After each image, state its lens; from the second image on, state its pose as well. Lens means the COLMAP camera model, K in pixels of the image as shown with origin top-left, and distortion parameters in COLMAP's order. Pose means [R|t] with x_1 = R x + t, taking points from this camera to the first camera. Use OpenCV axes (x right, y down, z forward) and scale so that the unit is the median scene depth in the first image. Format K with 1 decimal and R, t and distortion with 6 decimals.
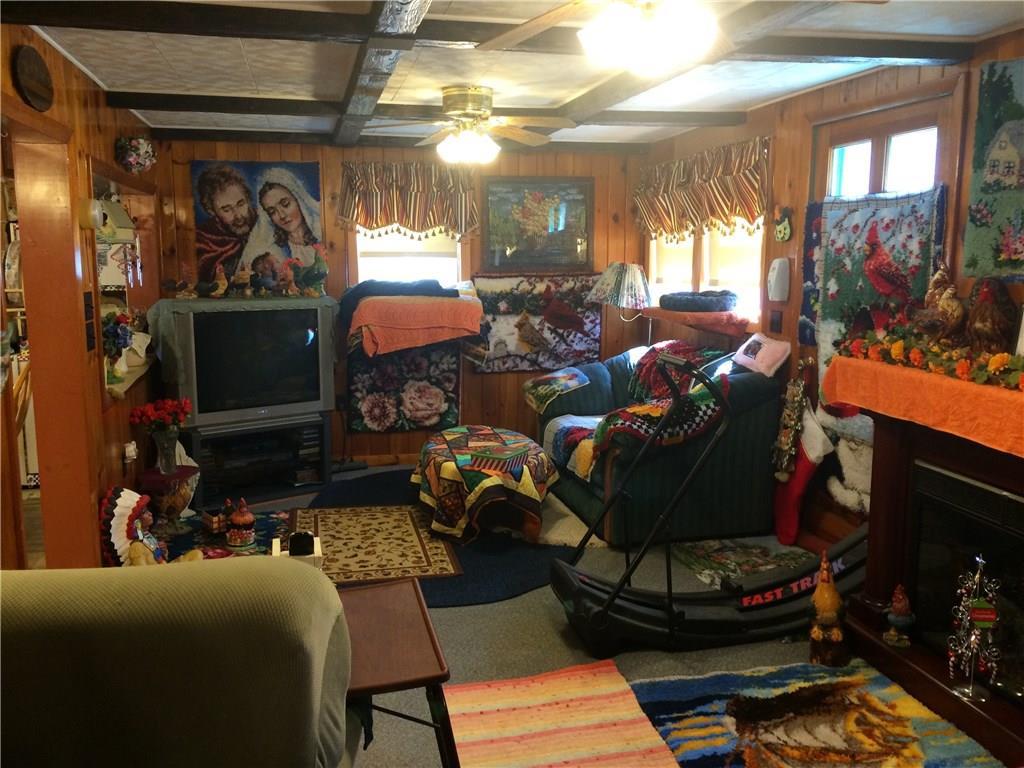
lens RADIAL K [[879.5, 0, 510.2], [0, 879.5, 382.7], [0, 0, 1]] dist [0.009936, -0.000272]
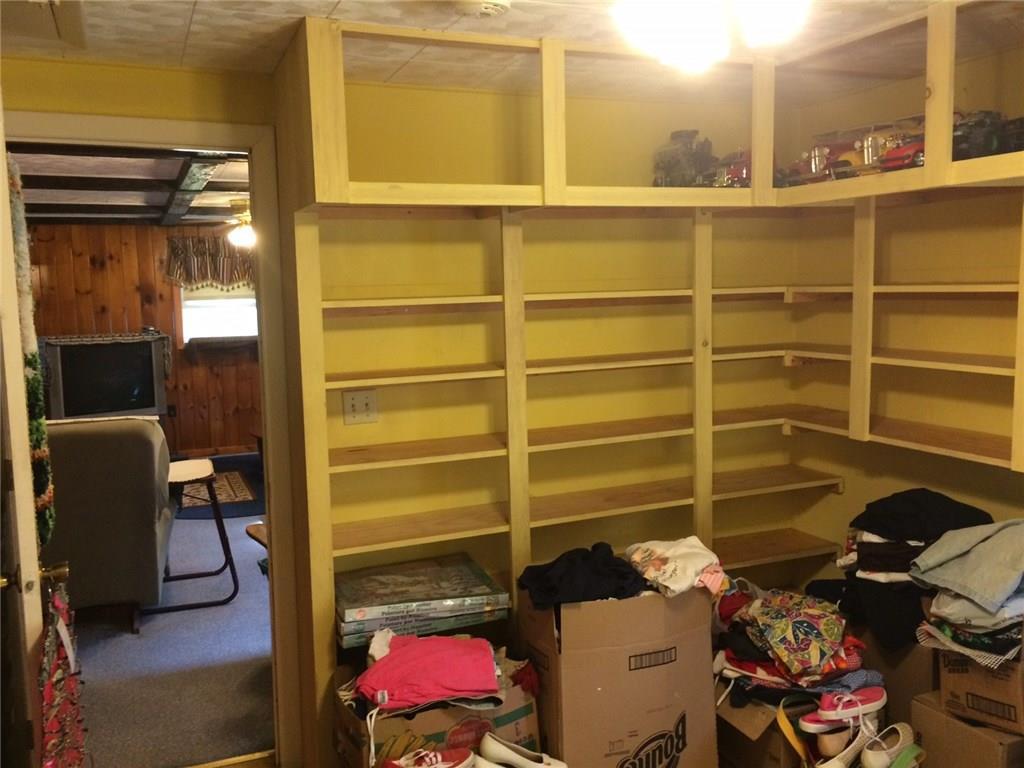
lens RADIAL K [[879.5, 0, 513.5], [0, 879.5, 384.7], [0, 0, 1]] dist [0.009936, -0.000272]
pose [[0.984369, -0.037167, 0.172153, 0.098075], [0.042807, 0.998658, -0.029166, 0.045908], [-0.170838, 0.036079, 0.984638, -0.449622]]
